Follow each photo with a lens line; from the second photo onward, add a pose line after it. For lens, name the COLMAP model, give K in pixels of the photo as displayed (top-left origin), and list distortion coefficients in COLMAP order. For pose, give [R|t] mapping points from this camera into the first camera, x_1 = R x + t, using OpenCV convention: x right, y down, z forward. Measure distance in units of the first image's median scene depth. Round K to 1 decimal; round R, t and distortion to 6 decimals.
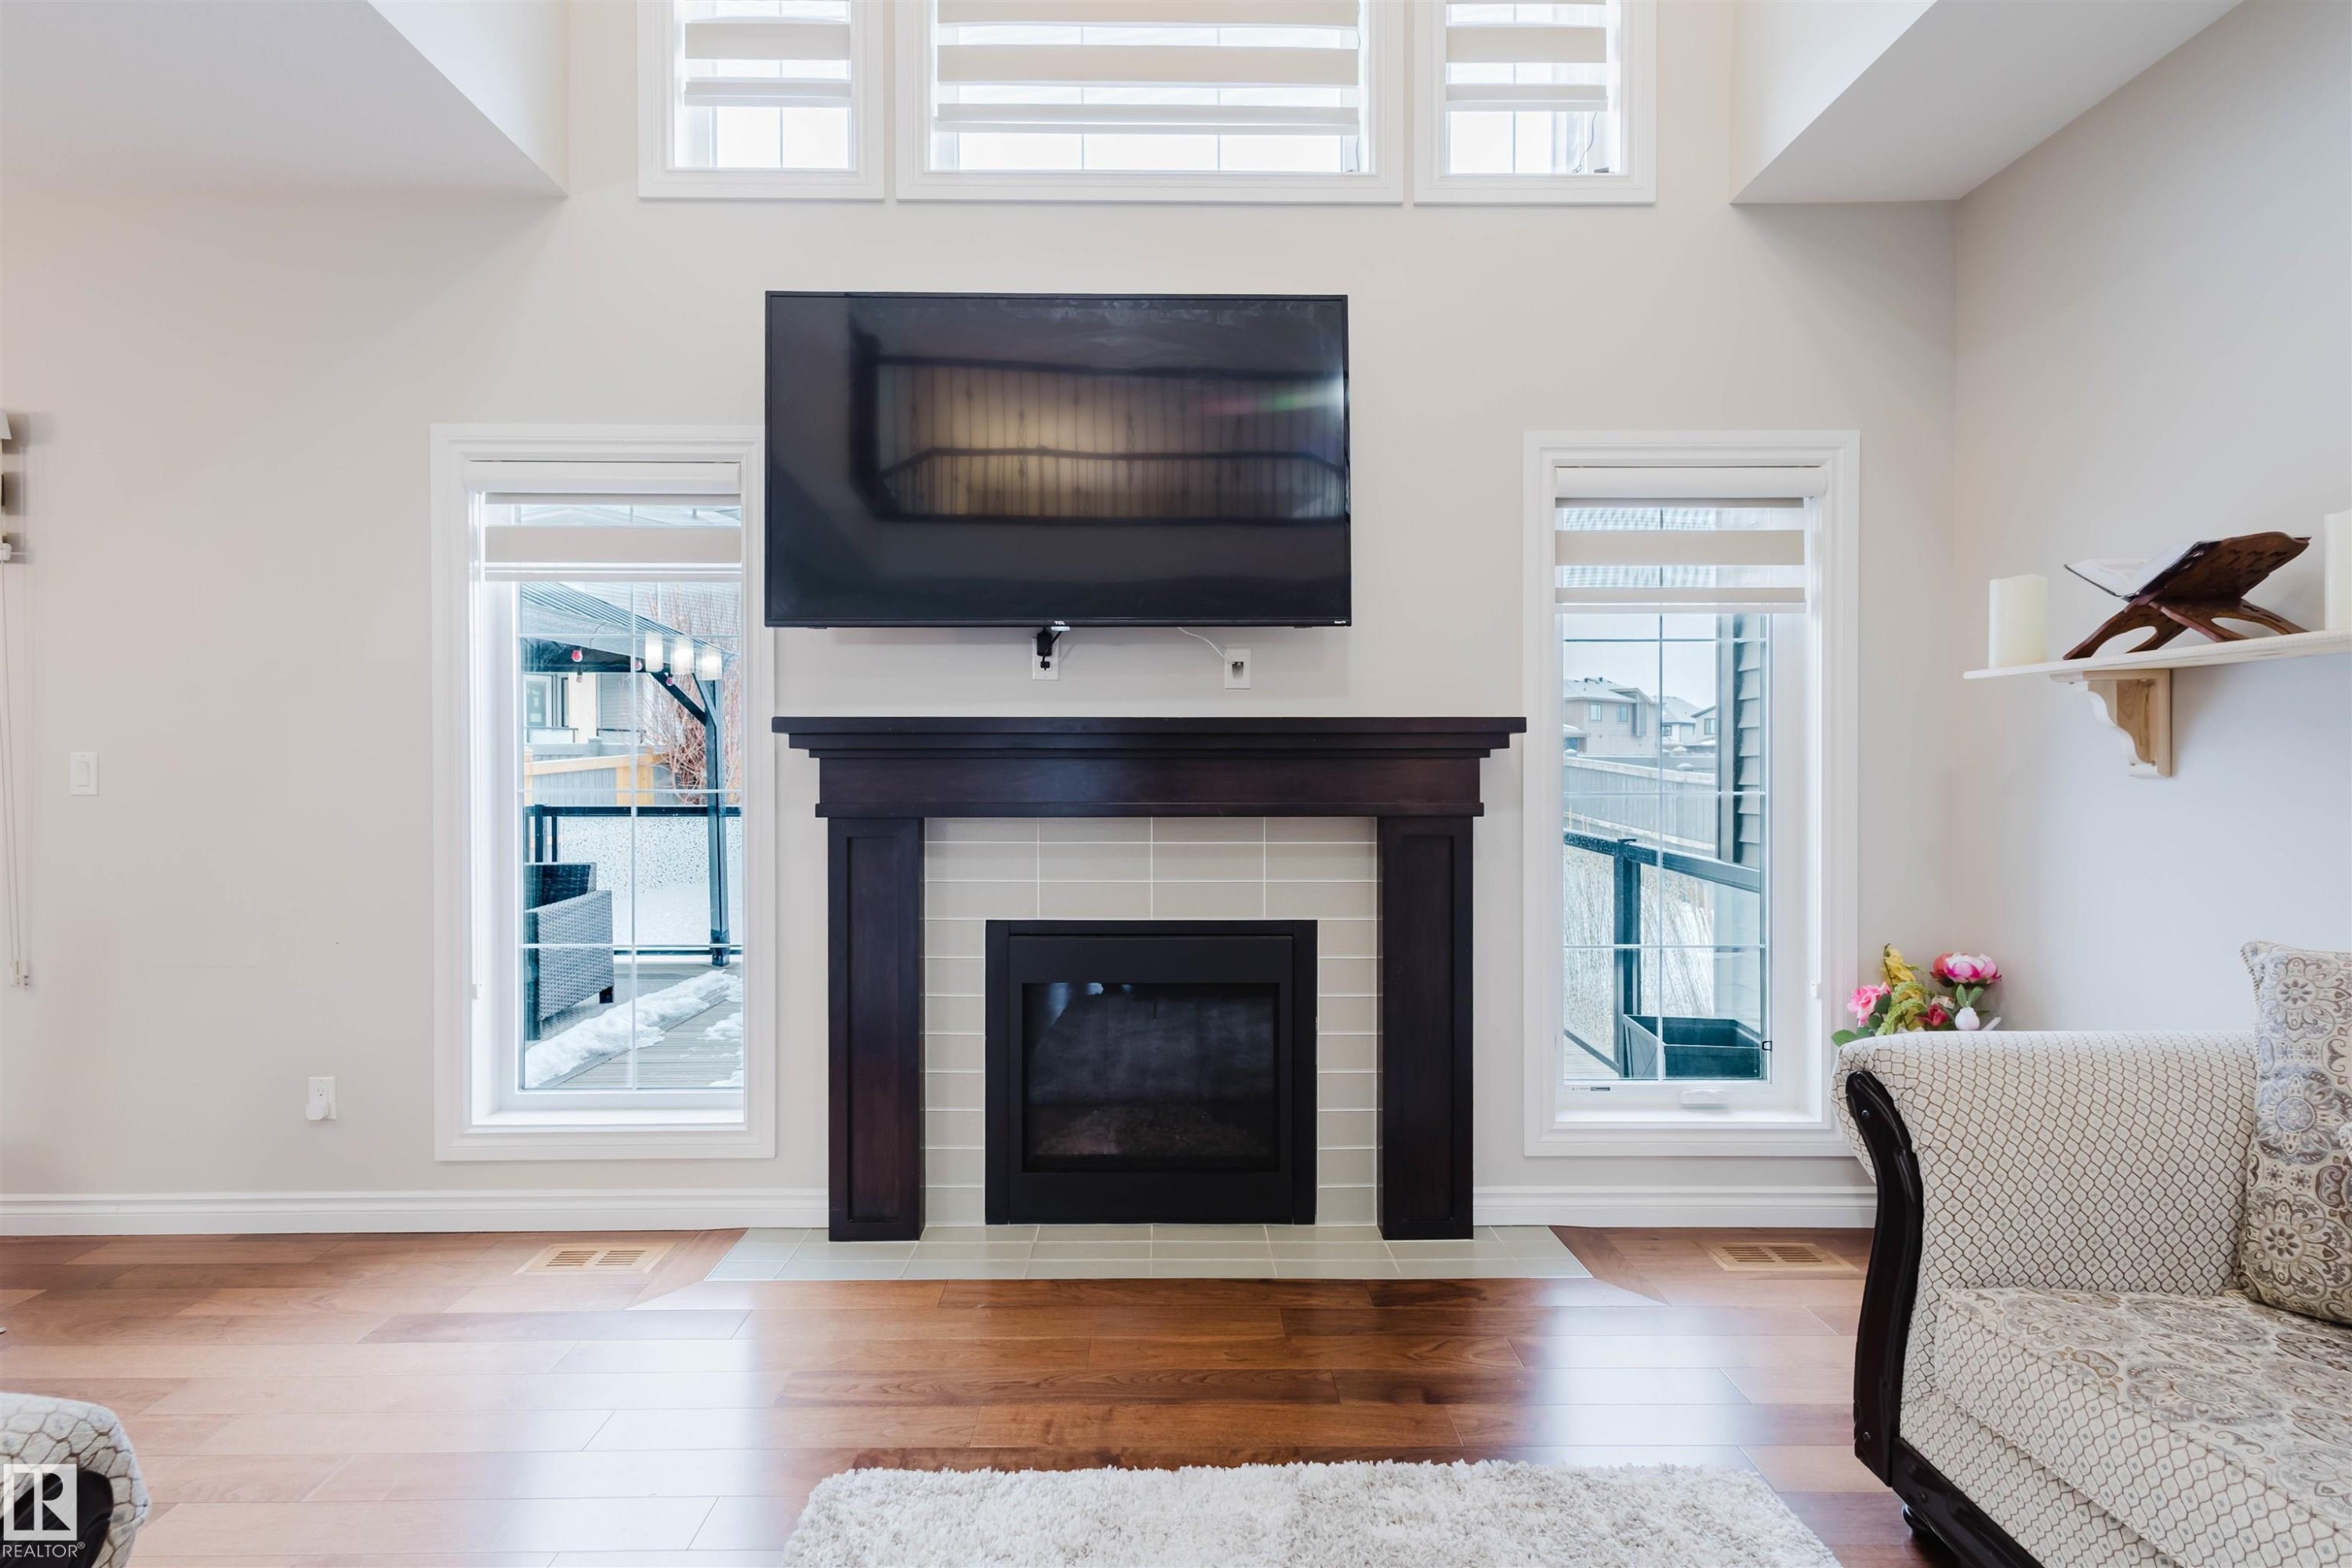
lens RADIAL K [[1092.8, 0, 1177.8], [0, 1092.8, 773.7], [0, 0, 1]] dist [-0.002040, -0.000465]
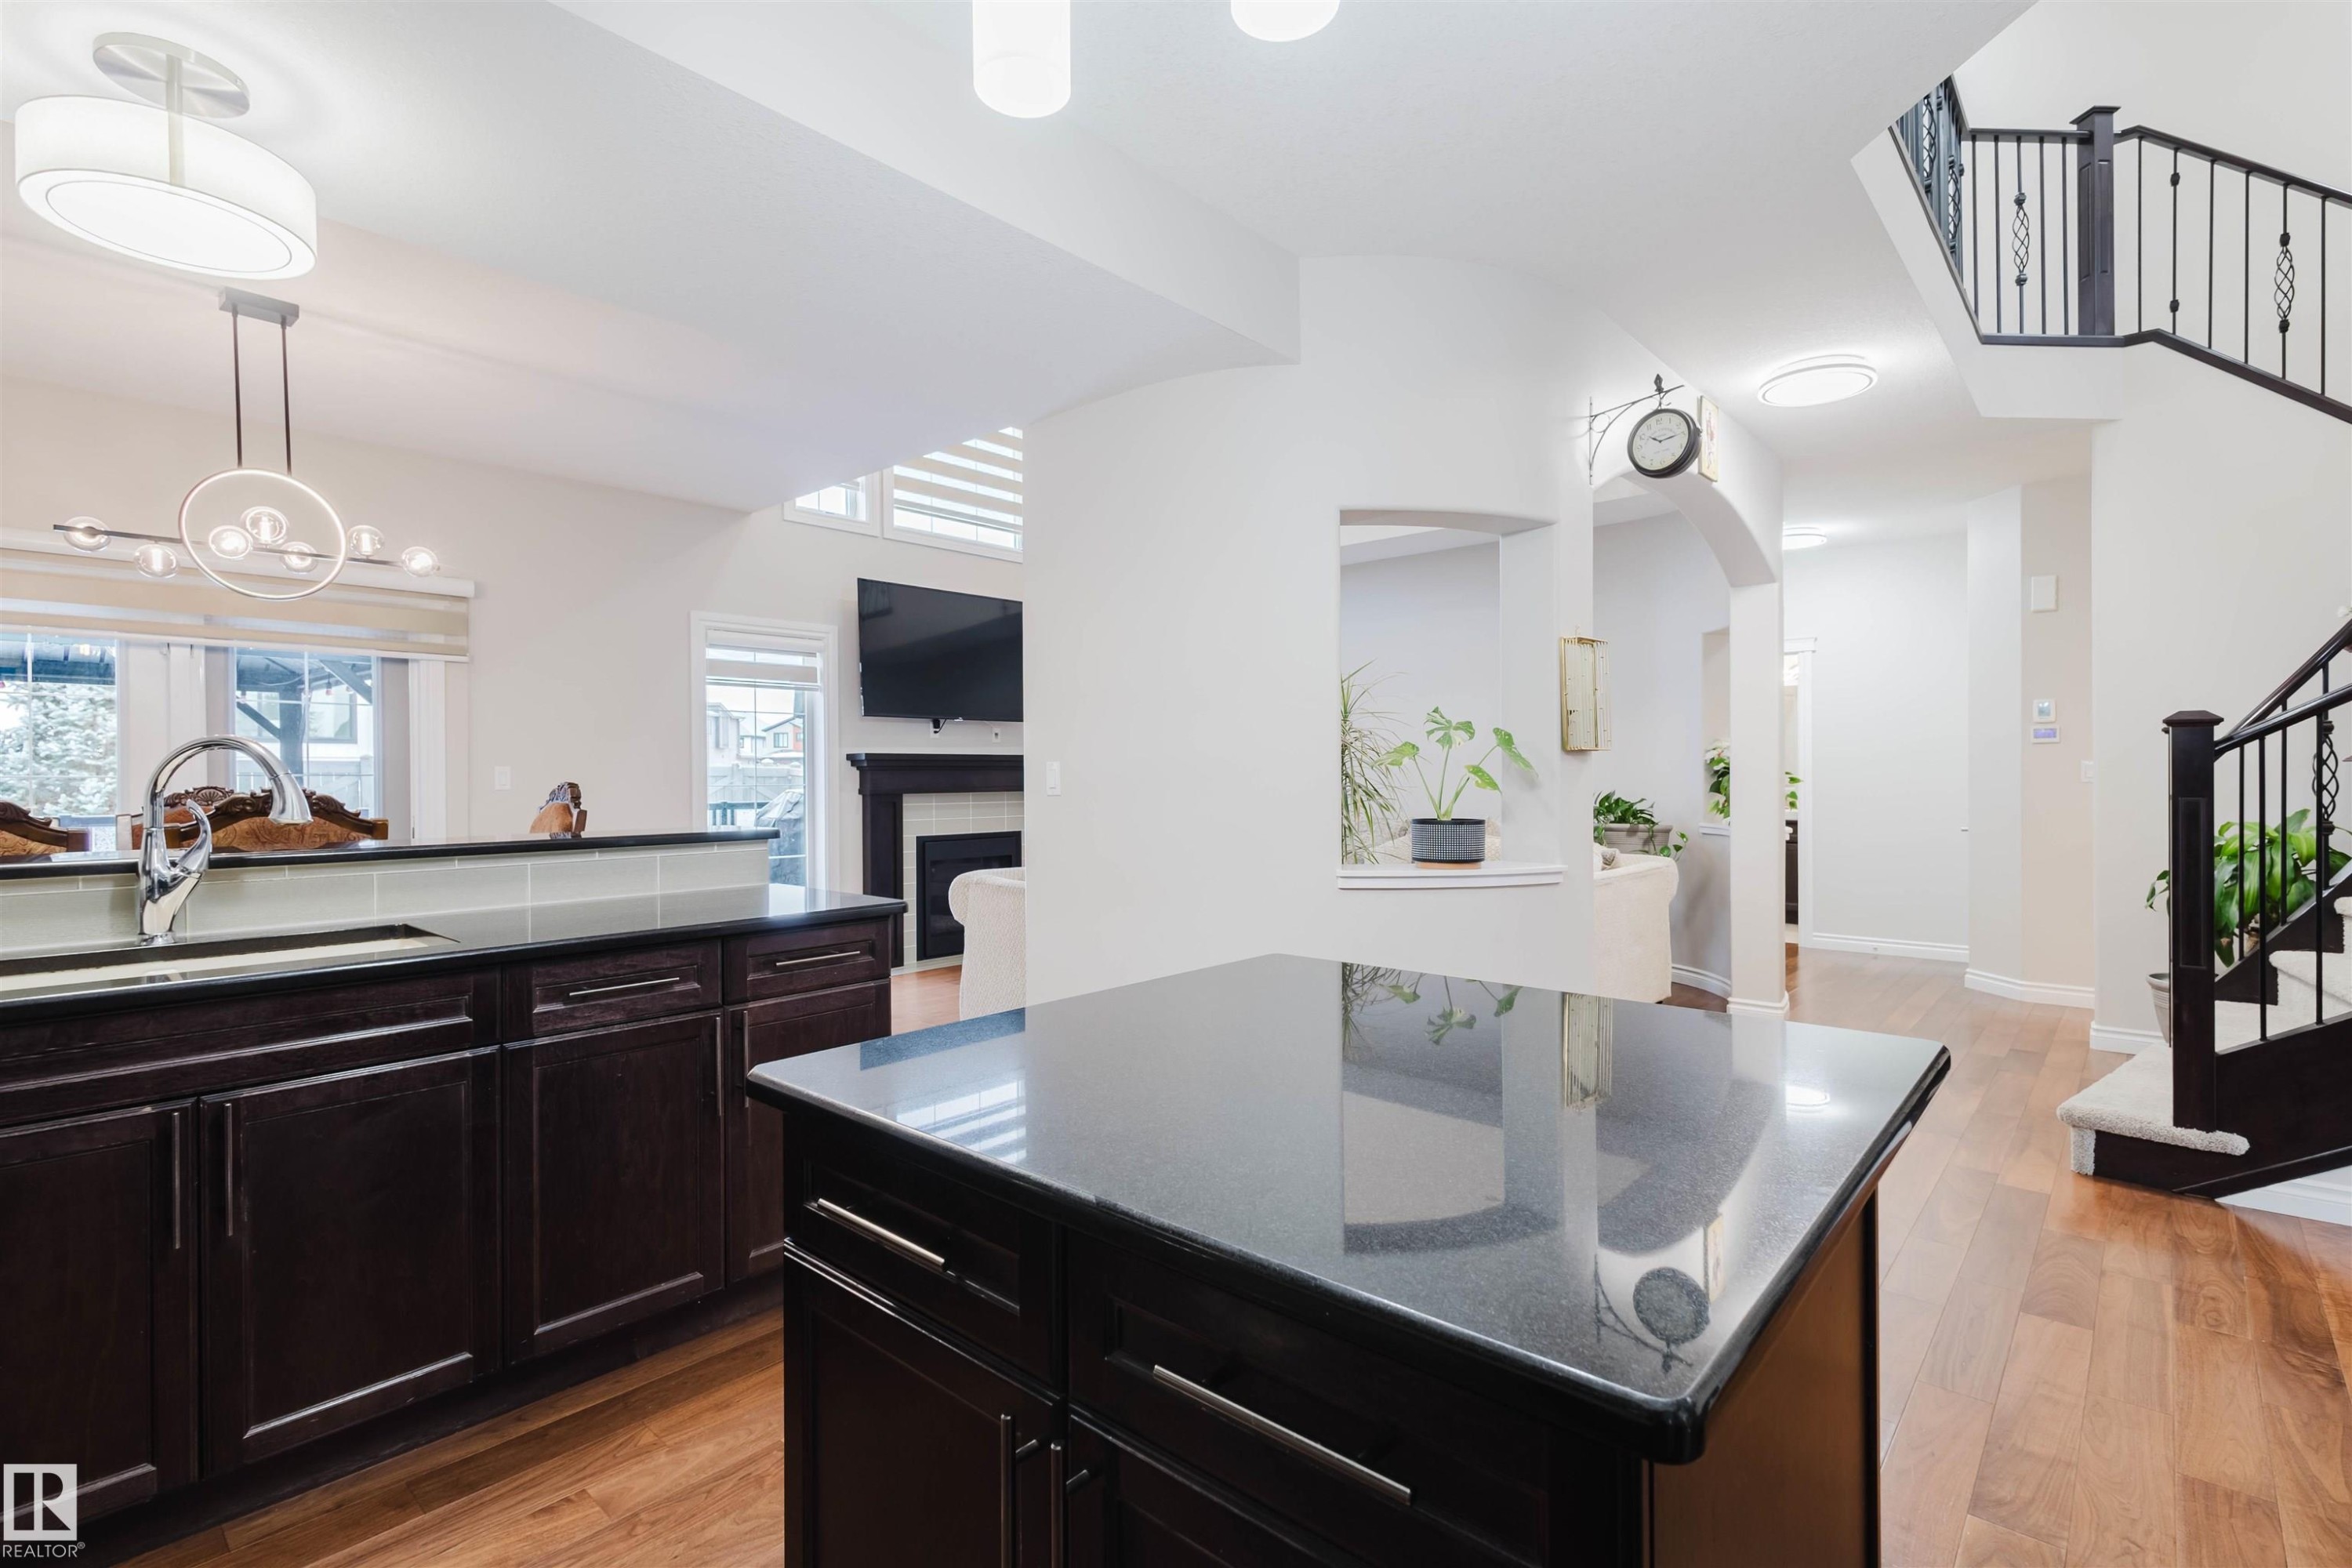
lens RADIAL K [[1092.8, 0, 1177.8], [0, 1092.8, 773.7], [0, 0, 1]] dist [-0.002040, -0.000465]
pose [[0.667383, -0.001668, 0.744713, -1.623804], [0.008204, 0.999953, -0.005112, 0.011524], [-0.744669, 0.009521, 0.667366, -1.092649]]
